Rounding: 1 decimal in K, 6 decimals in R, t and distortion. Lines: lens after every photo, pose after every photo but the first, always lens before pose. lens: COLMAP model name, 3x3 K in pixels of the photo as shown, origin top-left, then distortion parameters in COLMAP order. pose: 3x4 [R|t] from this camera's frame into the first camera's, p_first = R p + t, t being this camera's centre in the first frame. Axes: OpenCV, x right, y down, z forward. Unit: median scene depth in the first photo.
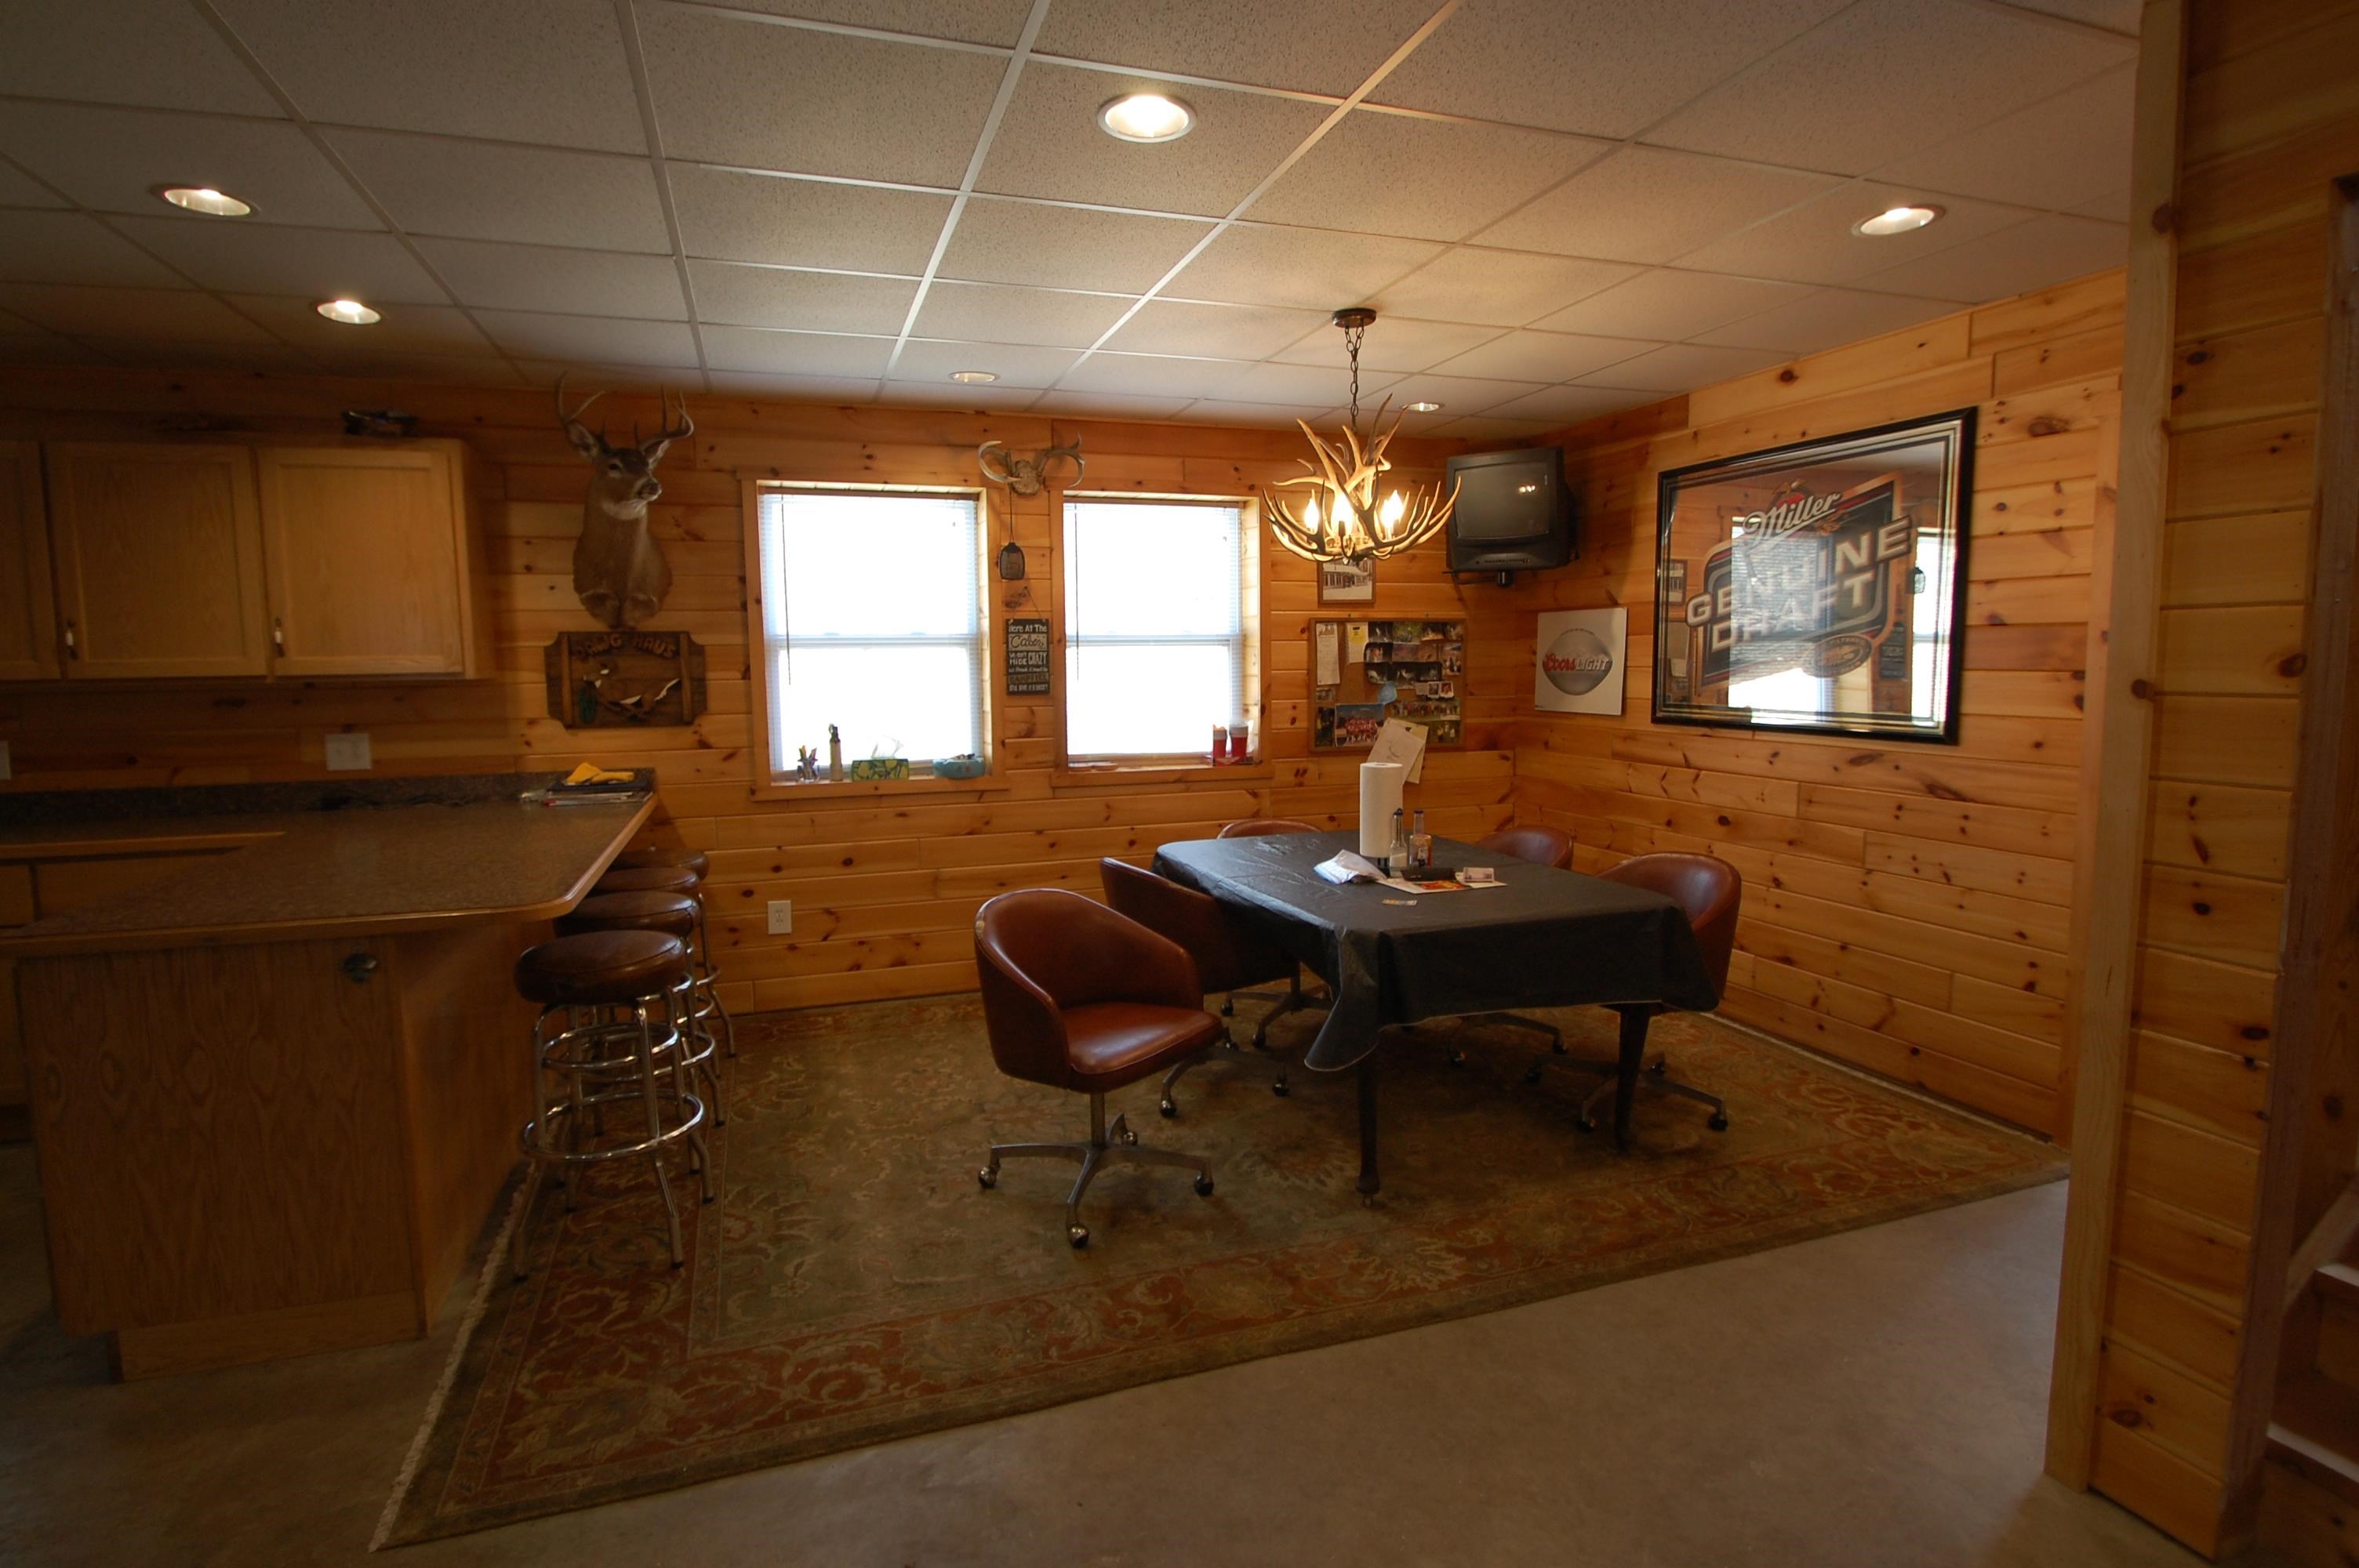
lens RADIAL K [[1161.8, 0, 1172.9], [0, 1161.8, 781.1], [0, 0, 1]] dist [-0.023074, -0.000686]
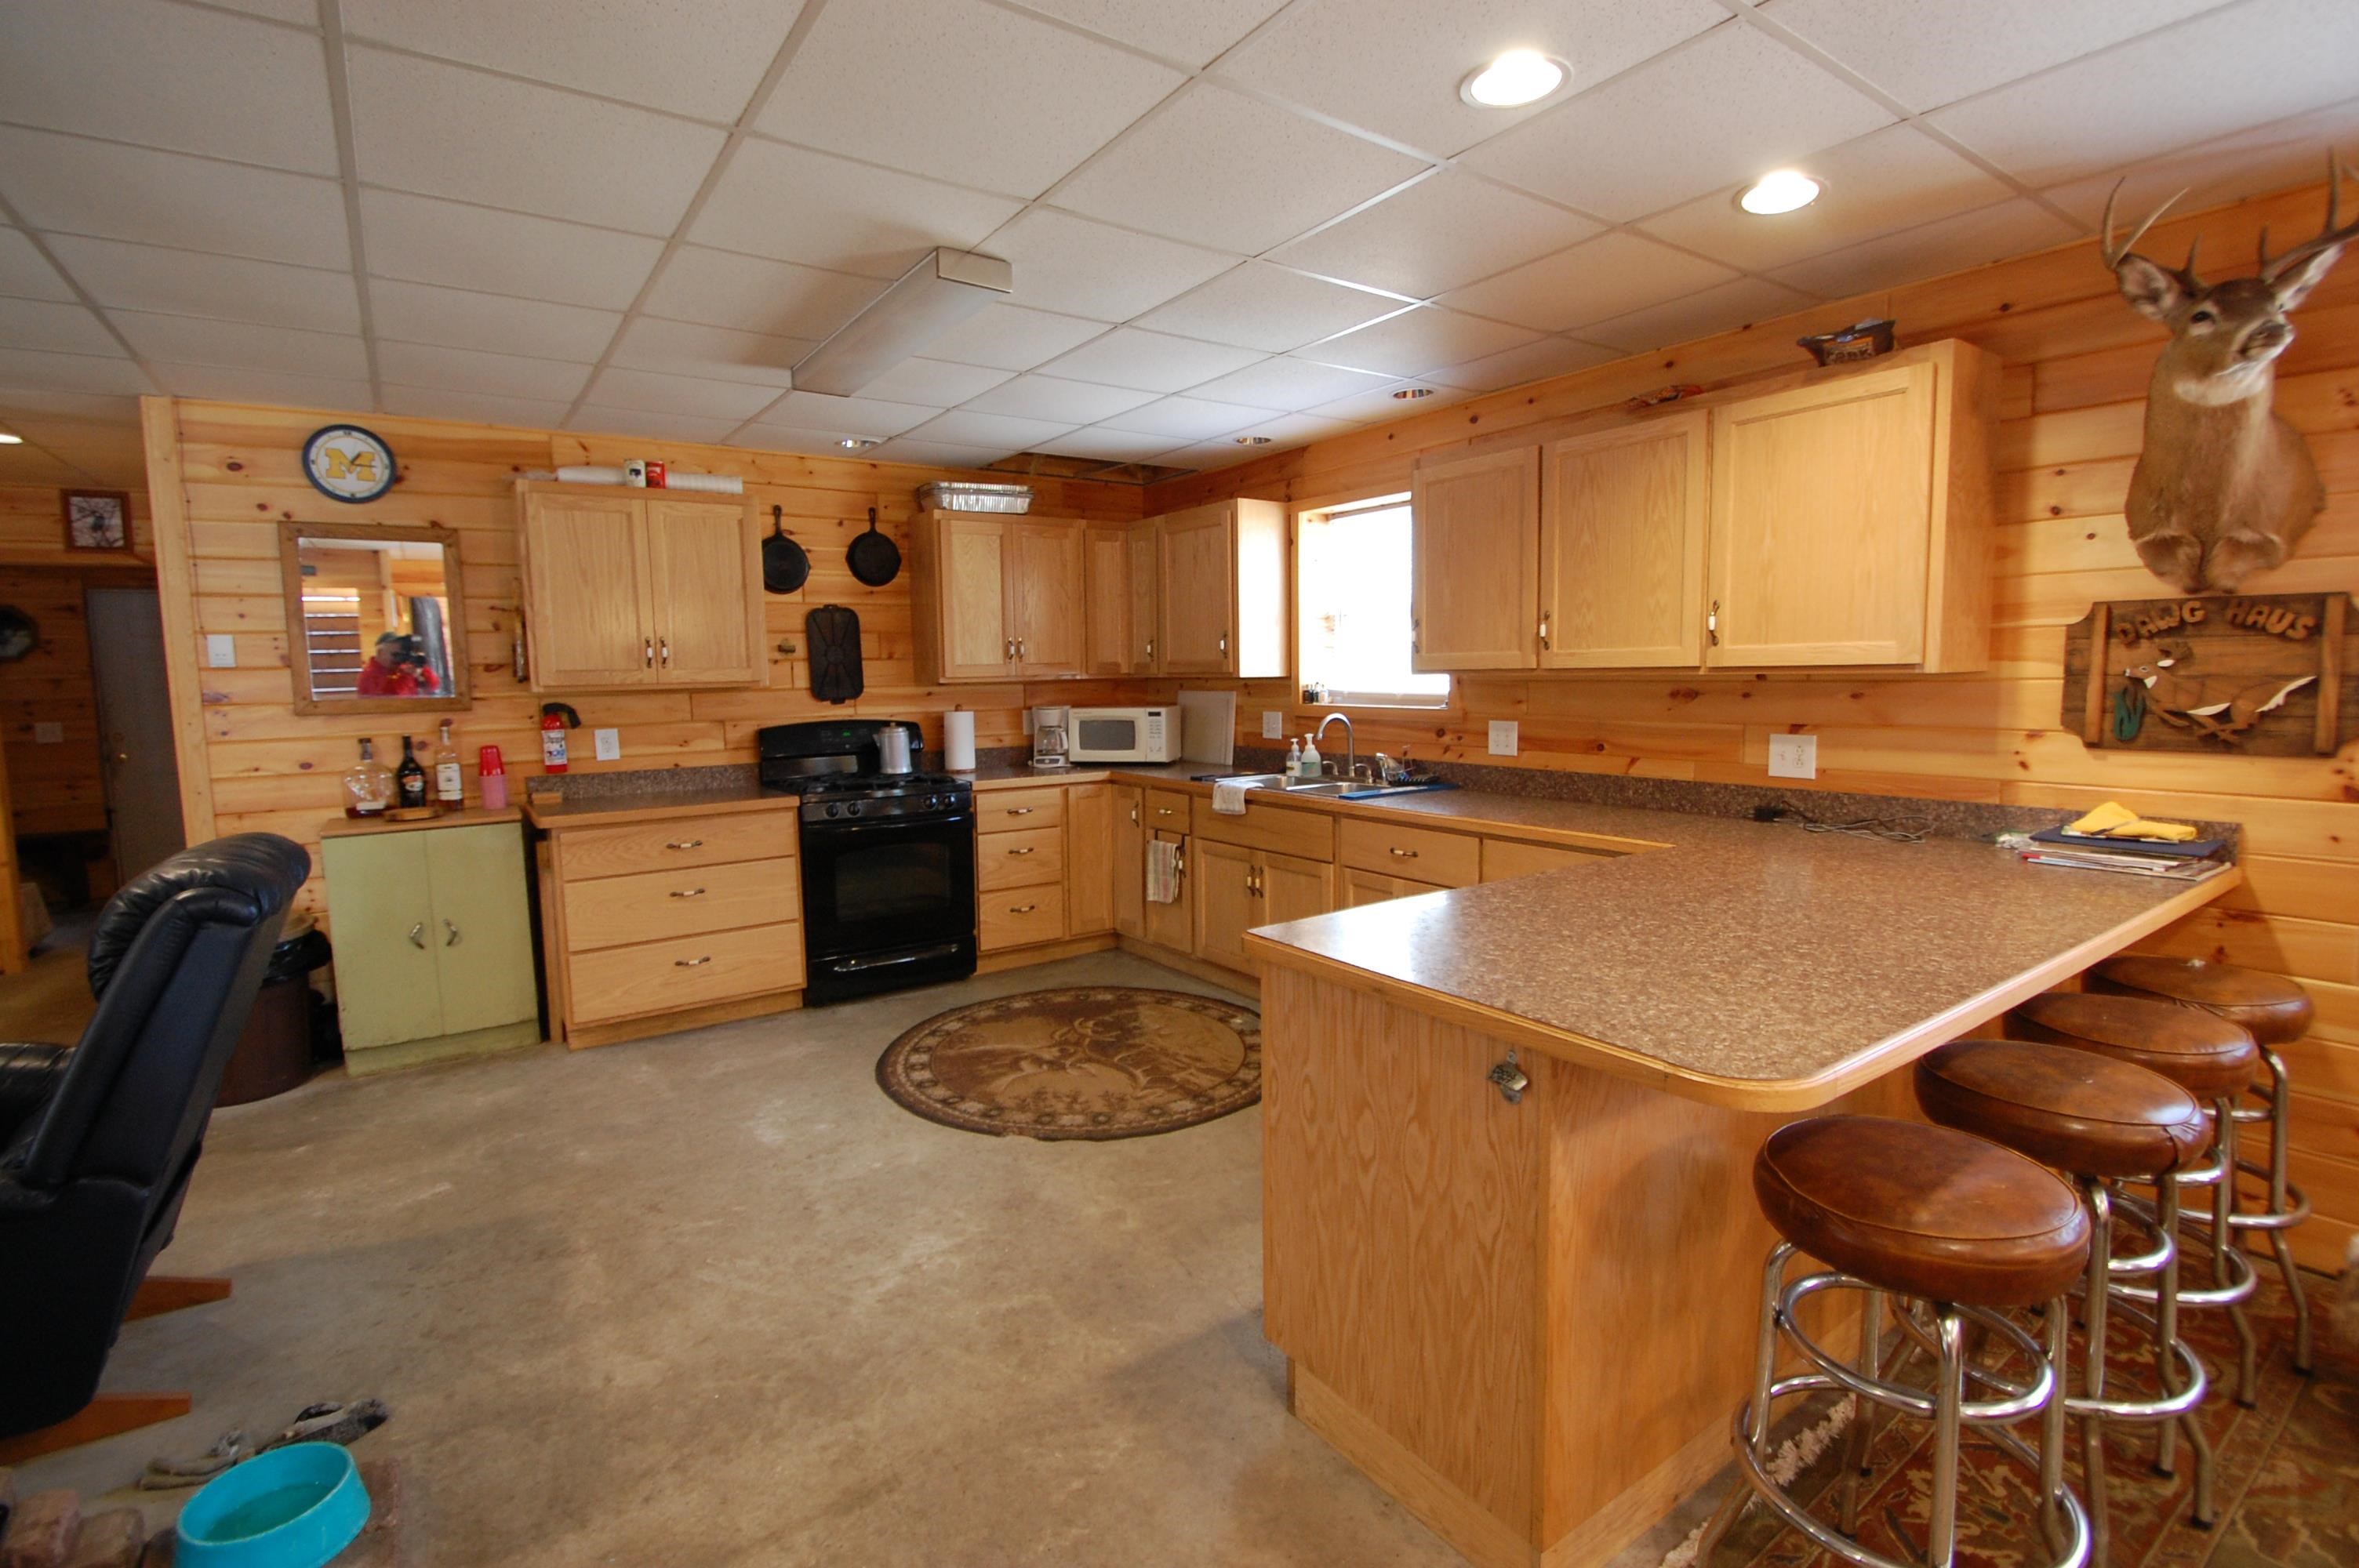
lens RADIAL K [[1084.1, 0, 1163.5], [0, 1084.1, 777.0], [0, 0, 1]] dist [-0.011322, -0.005303]
pose [[0.268709, 0.102005, -0.957805, -0.076449], [-0.084759, 0.993024, 0.081977, -0.035367], [0.959485, 0.059155, 0.275480, 0.328893]]
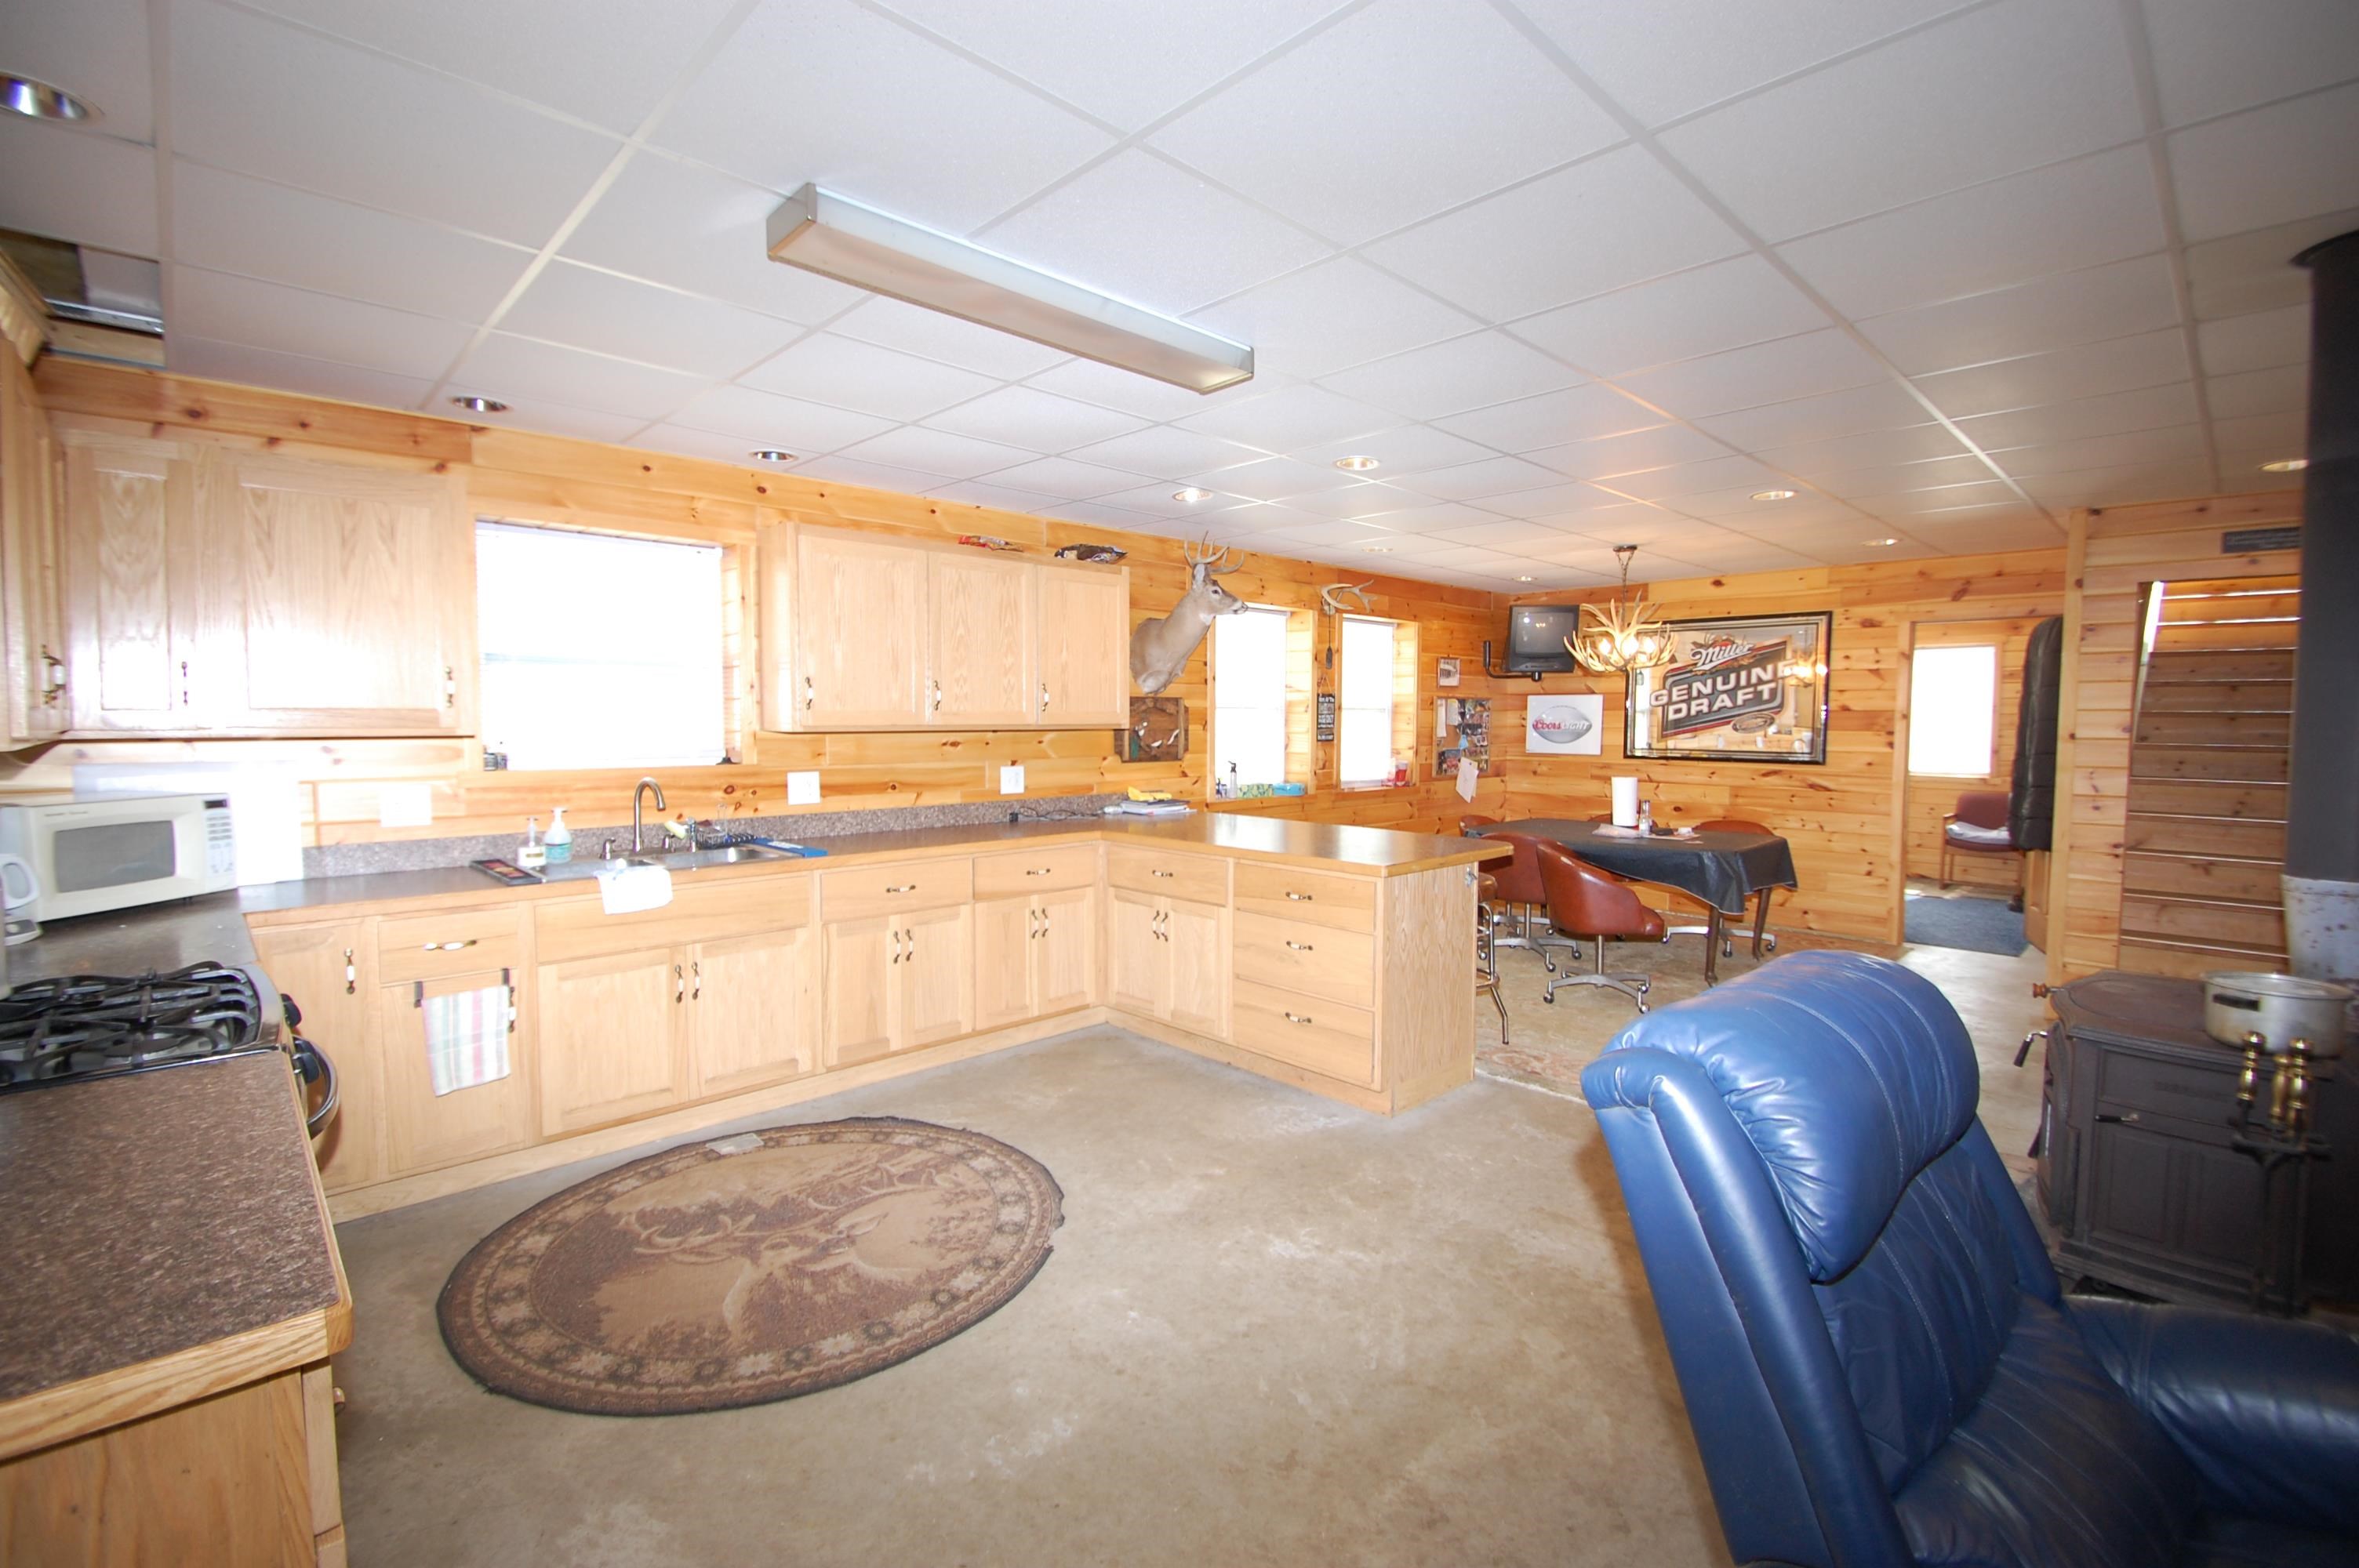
lens RADIAL K [[1036.1, 0, 1178.7], [0, 1036.1, 780.5], [0, 0, 1]] dist [-0.000164, -0.000125]
pose [[0.905060, -0.012135, 0.425110, -1.044602], [0.030646, 0.998855, -0.036730, 0.026079], [-0.424177, 0.046271, 0.904396, -0.202367]]
